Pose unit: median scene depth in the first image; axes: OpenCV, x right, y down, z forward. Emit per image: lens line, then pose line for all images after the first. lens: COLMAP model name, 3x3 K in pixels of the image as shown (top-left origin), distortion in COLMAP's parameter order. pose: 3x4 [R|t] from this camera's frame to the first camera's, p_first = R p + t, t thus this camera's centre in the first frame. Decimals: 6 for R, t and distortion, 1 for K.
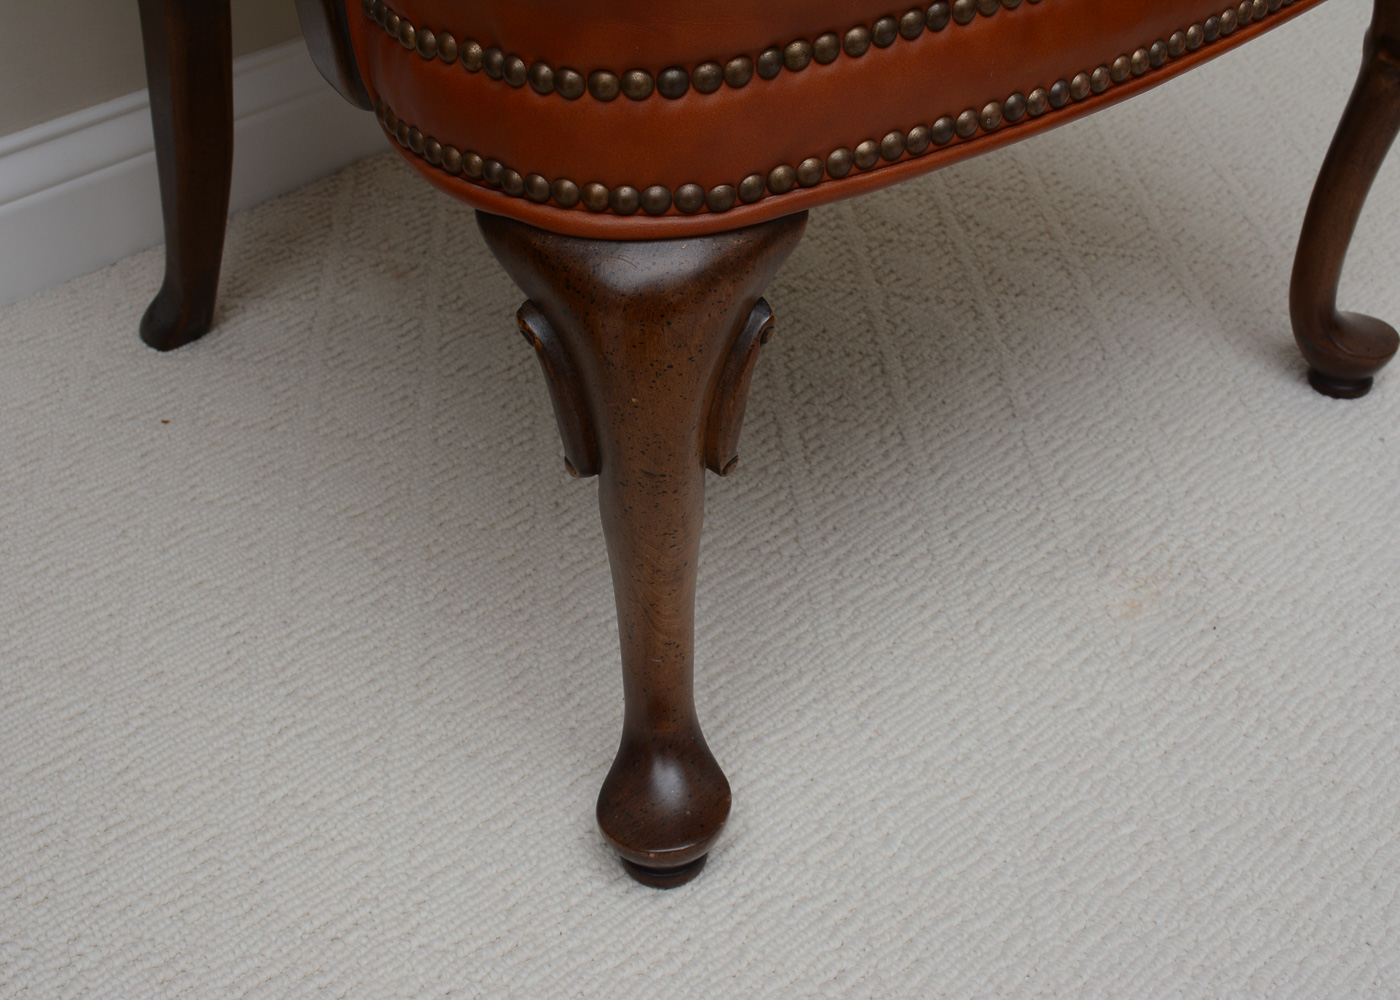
lens RADIAL K [[1910.8, 0, 683.8], [0, 1910.8, 539.7], [0, 0, 1]] dist [-0.039087, 0.000000]
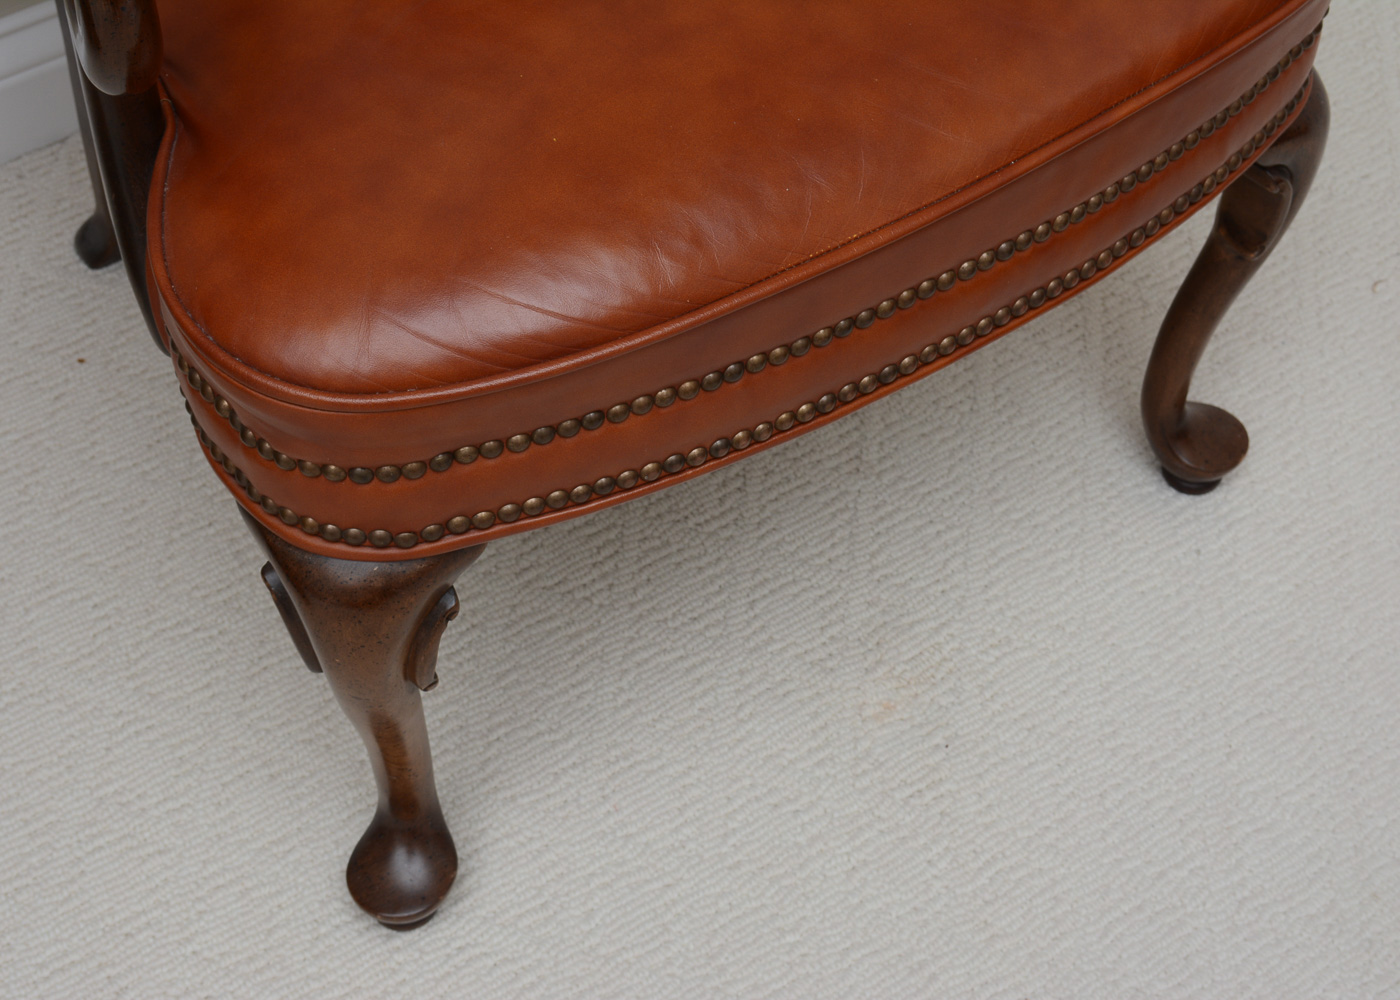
lens RADIAL K [[2511.3, 0, 691.1], [0, 2511.3, 516.5], [0, 0, 1]] dist [-0.005673, 0.000000]
pose [[0.984159, 0.152209, -0.090908, 0.250121], [-0.124718, 0.958816, 0.255182, -0.450838], [0.126004, -0.239802, 0.962610, -0.415992]]
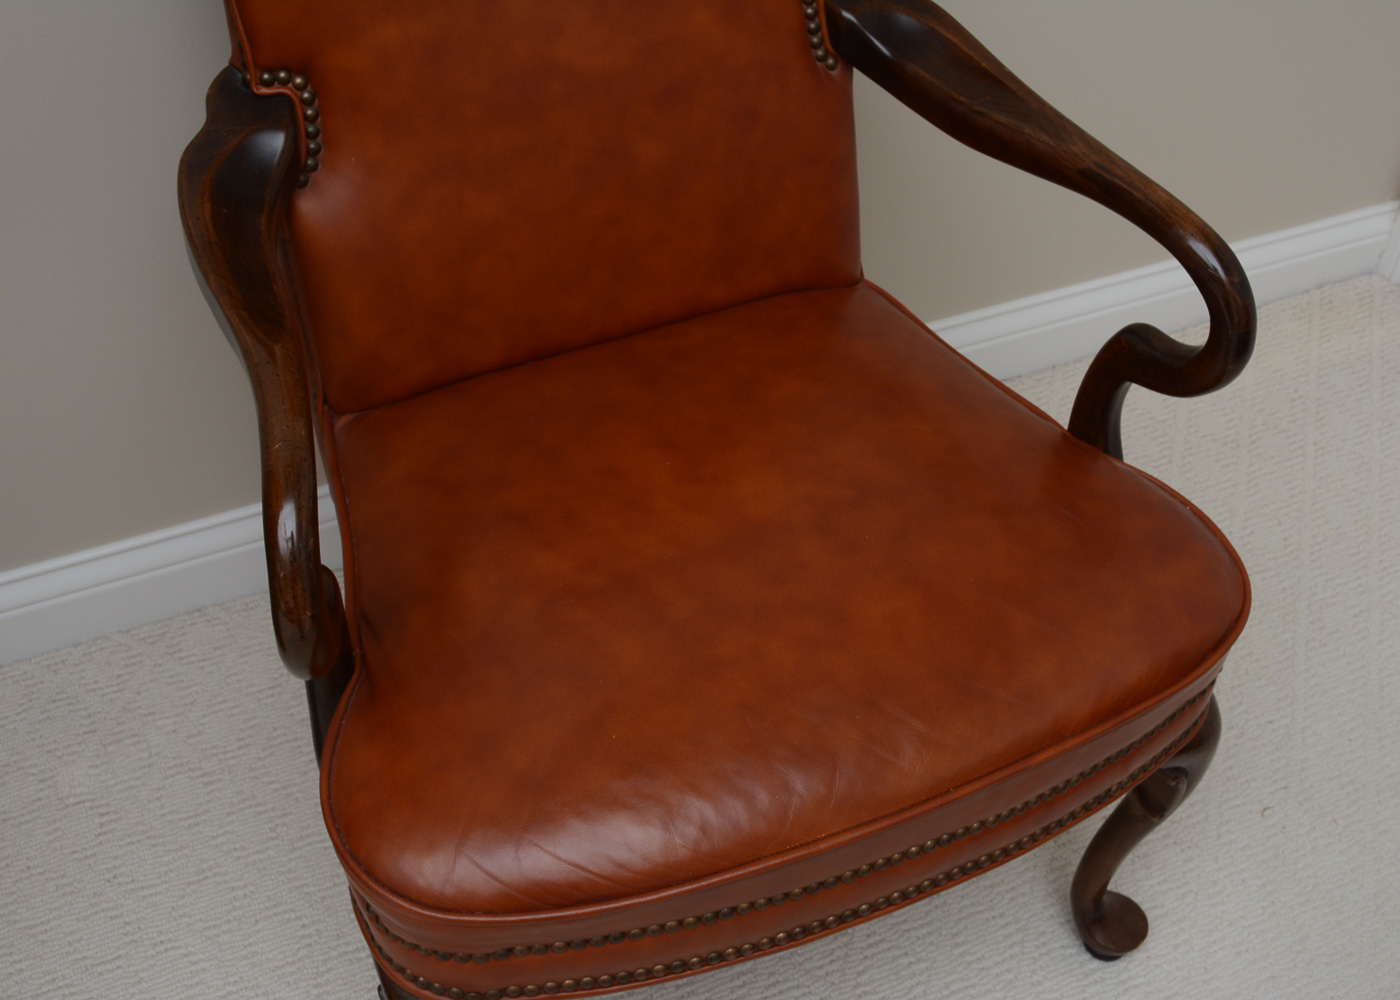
lens RADIAL K [[1716.6, 0, 699.7], [0, 1716.6, 496.0], [0, 0, 1]] dist [-0.051545, 0.000000]
pose [[0.938827, 0.270020, -0.213759, 0.297926], [-0.235063, 0.956045, 0.175281, -0.659051], [0.251693, -0.114312, 0.961033, -0.285253]]
